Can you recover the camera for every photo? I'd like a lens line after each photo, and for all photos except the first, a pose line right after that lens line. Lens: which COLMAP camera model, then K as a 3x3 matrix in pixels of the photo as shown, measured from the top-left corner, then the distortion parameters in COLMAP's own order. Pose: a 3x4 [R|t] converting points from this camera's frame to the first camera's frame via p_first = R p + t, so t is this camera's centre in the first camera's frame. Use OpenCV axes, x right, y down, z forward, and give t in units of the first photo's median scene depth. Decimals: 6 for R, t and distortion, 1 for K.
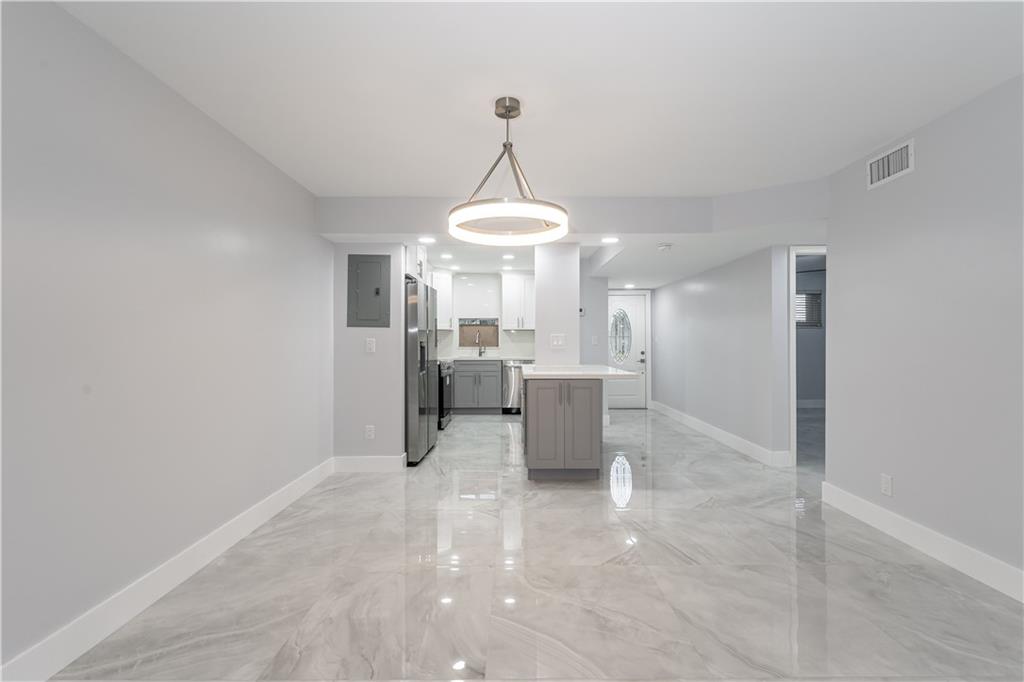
lens RADIAL K [[465.2, 0, 520.6], [0, 465.2, 336.9], [0, 0, 1]] dist [-0.000517, -0.001097]
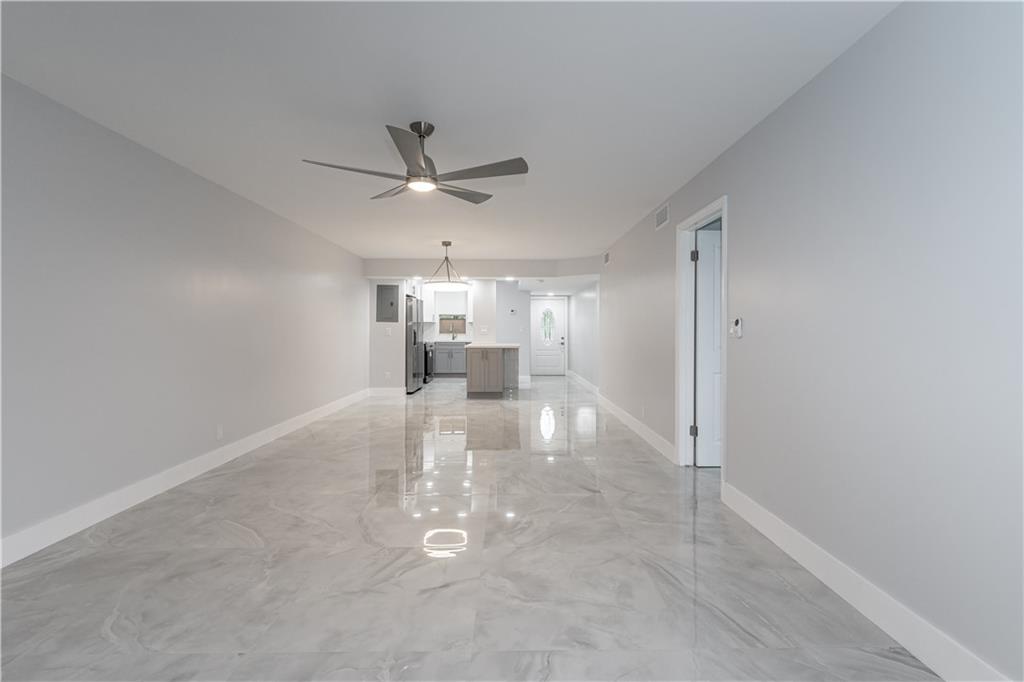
lens RADIAL K [[465.2, 0, 511.1], [0, 465.2, 325.0], [0, 0, 1]] dist [-0.000517, -0.001097]
pose [[0.999981, 0.004007, -0.004697, 0.116074], [-0.004025, 0.999985, -0.003691, -0.002109], [0.004682, 0.003710, 0.999982, -0.547655]]
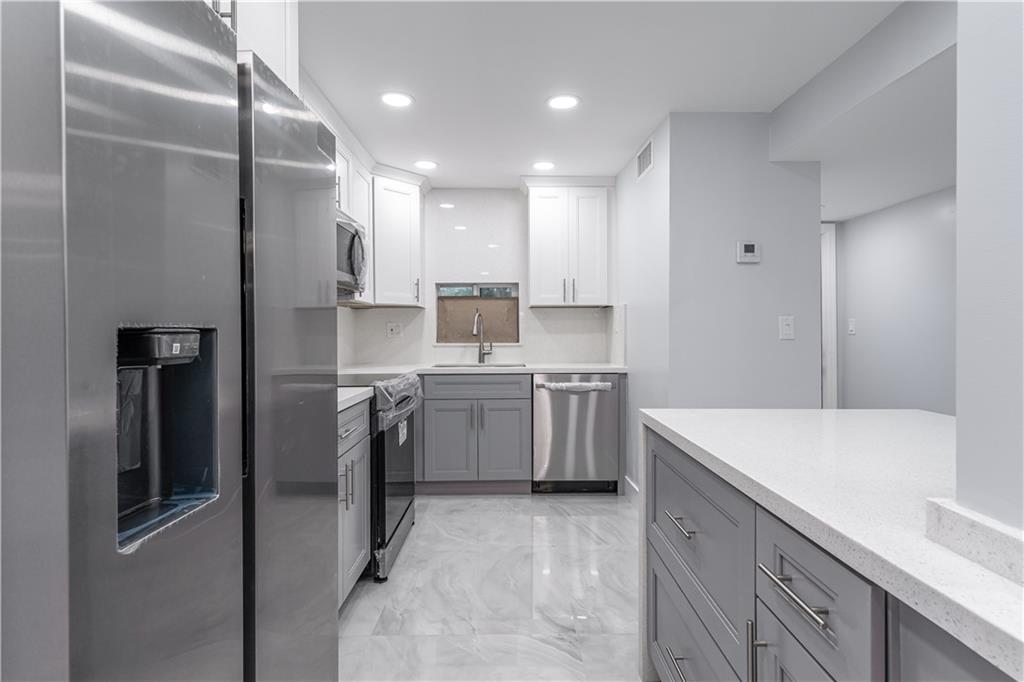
lens RADIAL K [[505.7, 0, 509.7], [0, 505.7, 334.5], [0, 0, 1]] dist [0.001118, 0.000014]
pose [[0.999976, 0.000063, -0.006946, -0.057867], [0.000039, 0.999891, 0.014746, 0.005760], [0.006946, -0.014746, 0.999867, 0.519845]]
